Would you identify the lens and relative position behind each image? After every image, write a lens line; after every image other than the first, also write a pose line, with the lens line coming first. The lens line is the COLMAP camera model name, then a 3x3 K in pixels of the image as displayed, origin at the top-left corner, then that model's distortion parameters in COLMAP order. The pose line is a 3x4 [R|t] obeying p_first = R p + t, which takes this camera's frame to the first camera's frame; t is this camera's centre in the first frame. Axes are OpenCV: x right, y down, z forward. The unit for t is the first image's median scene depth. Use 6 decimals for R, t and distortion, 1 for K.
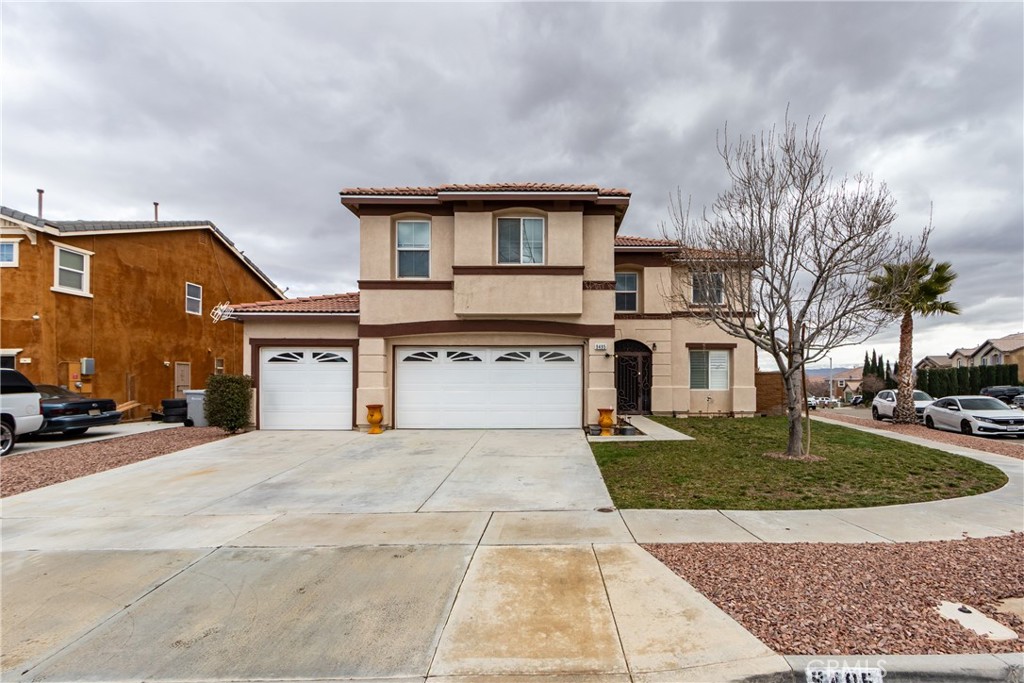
lens RADIAL K [[559.1, 0, 554.4], [0, 559.1, 380.5], [0, 0, 1]] dist [0.004829, -0.001476]
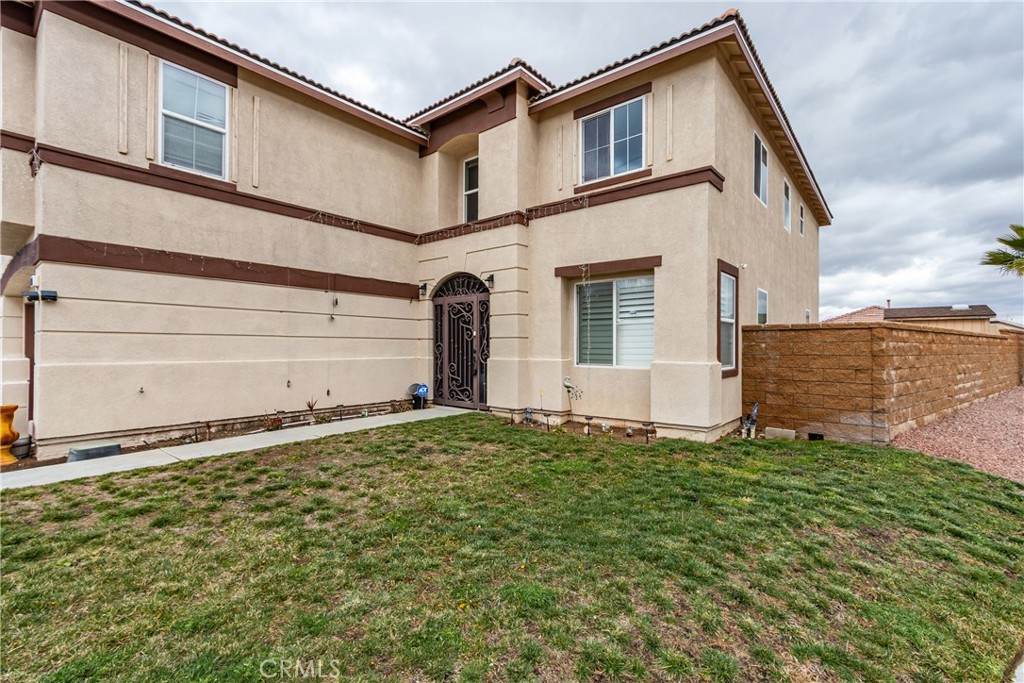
lens RADIAL K [[466.7, 0, 504.1], [0, 466.7, 343.4], [0, 0, 1]] dist [0.005895, -0.001834]
pose [[0.760578, -0.002355, -0.649242, 0.621039], [0.004723, 0.999987, 0.001906, -0.004751], [0.649229, -0.004516, 0.760579, 0.902296]]
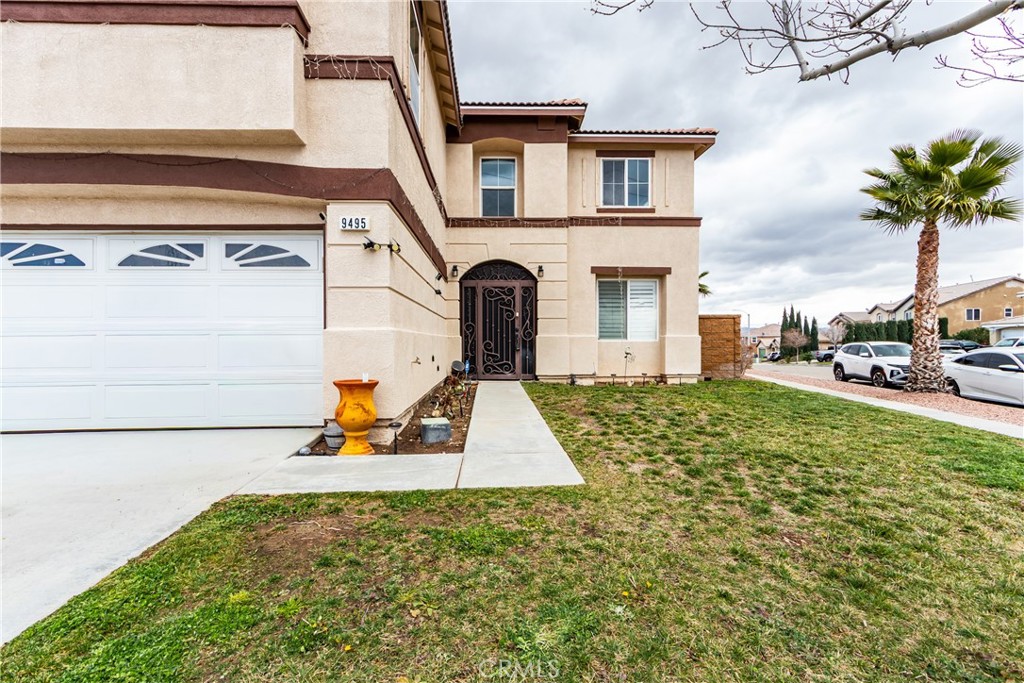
lens RADIAL K [[466.7, 0, 515.3], [0, 466.7, 349.0], [0, 0, 1]] dist [0.005895, -0.001834]
pose [[0.999575, -0.004238, 0.028853, 0.179800], [0.003724, 0.999834, 0.017839, 0.022430], [-0.028924, -0.017724, 0.999424, 0.638774]]
